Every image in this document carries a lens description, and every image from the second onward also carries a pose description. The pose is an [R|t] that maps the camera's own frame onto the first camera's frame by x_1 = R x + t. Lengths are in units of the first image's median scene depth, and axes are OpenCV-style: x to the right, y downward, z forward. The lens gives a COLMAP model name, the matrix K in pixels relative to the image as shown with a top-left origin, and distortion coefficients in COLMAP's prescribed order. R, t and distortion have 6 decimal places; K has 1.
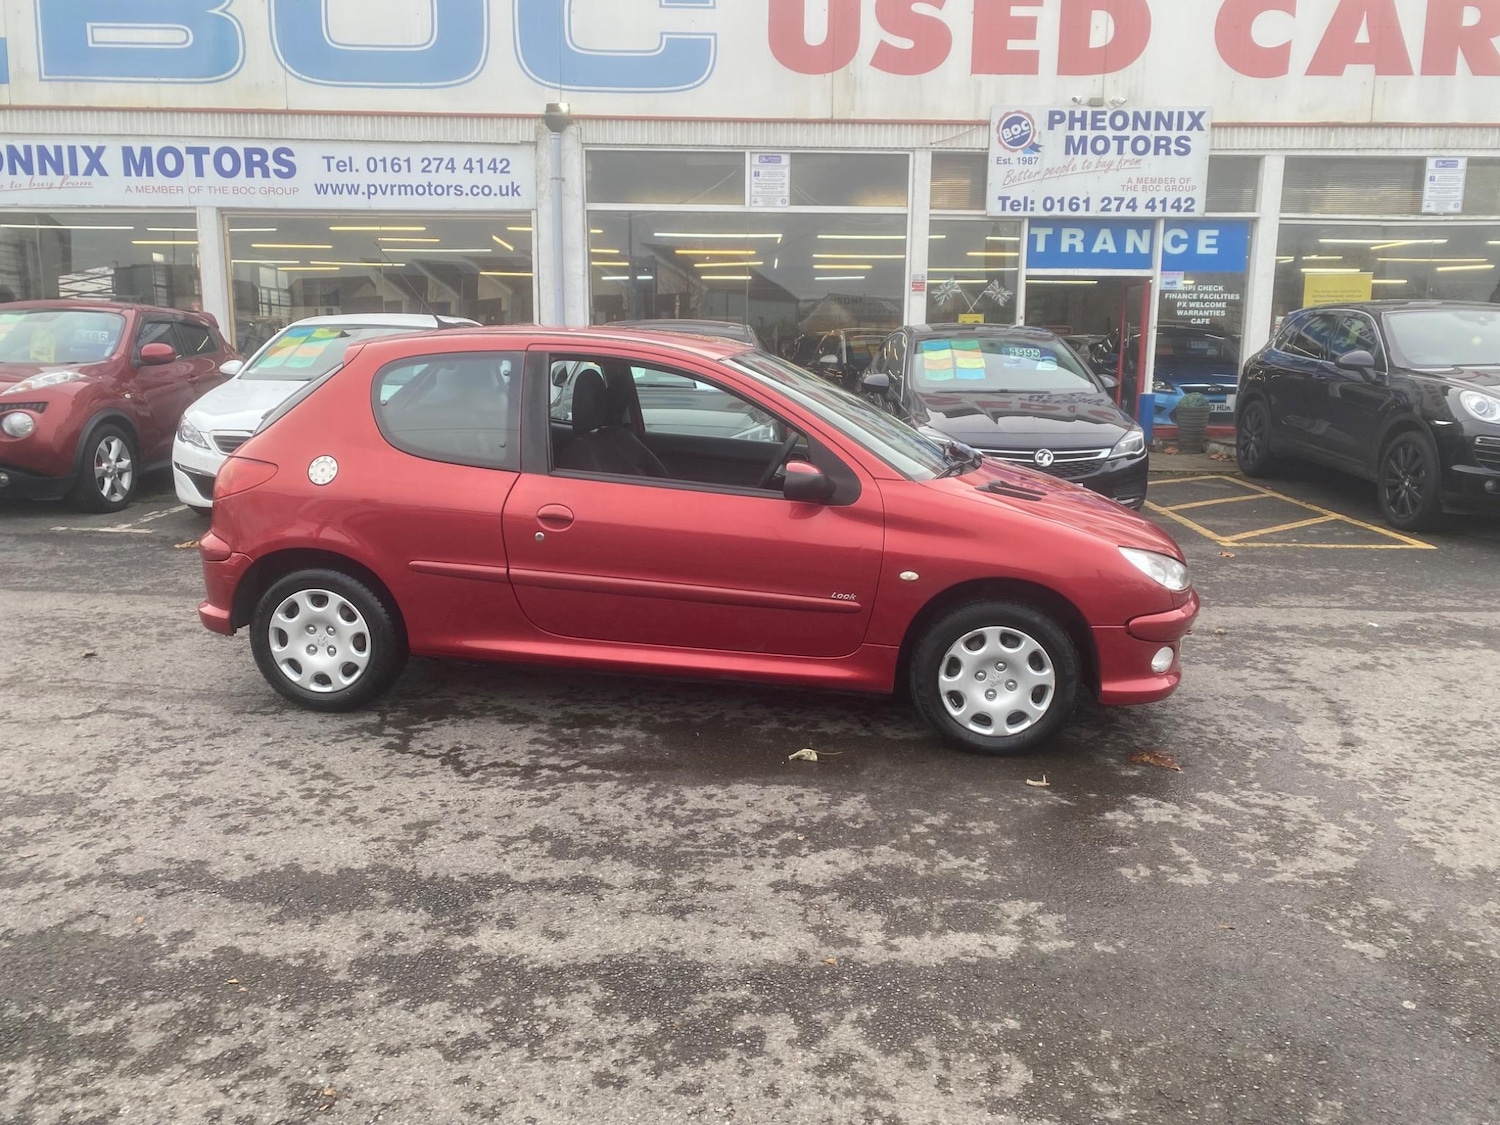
lens RADIAL K [[1135.4, 0, 759.6], [0, 1135.4, 549.8], [0, 0, 1]] dist [0.030266, -0.027023]
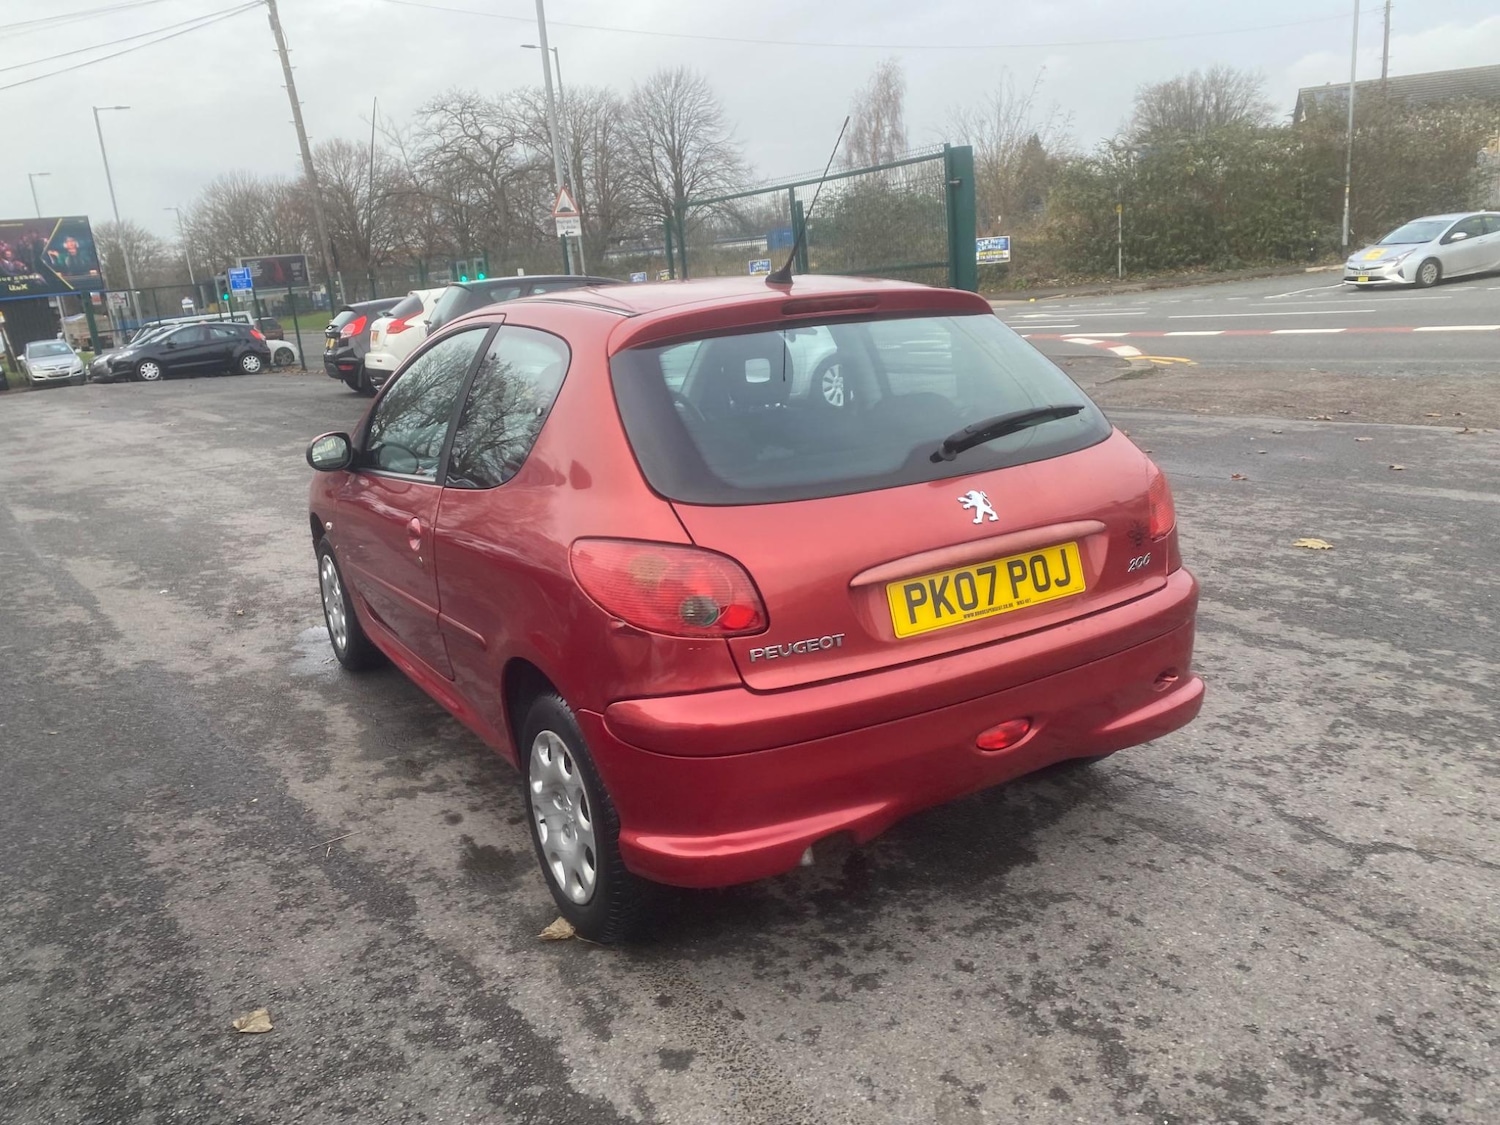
lens RADIAL K [[1135.4, 0, 740.3], [0, 1135.4, 576.2], [0, 0, 1]] dist [0.030266, -0.027023]
pose [[-0.610192, -0.171598, 0.773447, -0.870189], [0.211197, 0.905702, 0.367560, -0.319155], [-0.763585, 0.387632, -0.516411, 1.602740]]
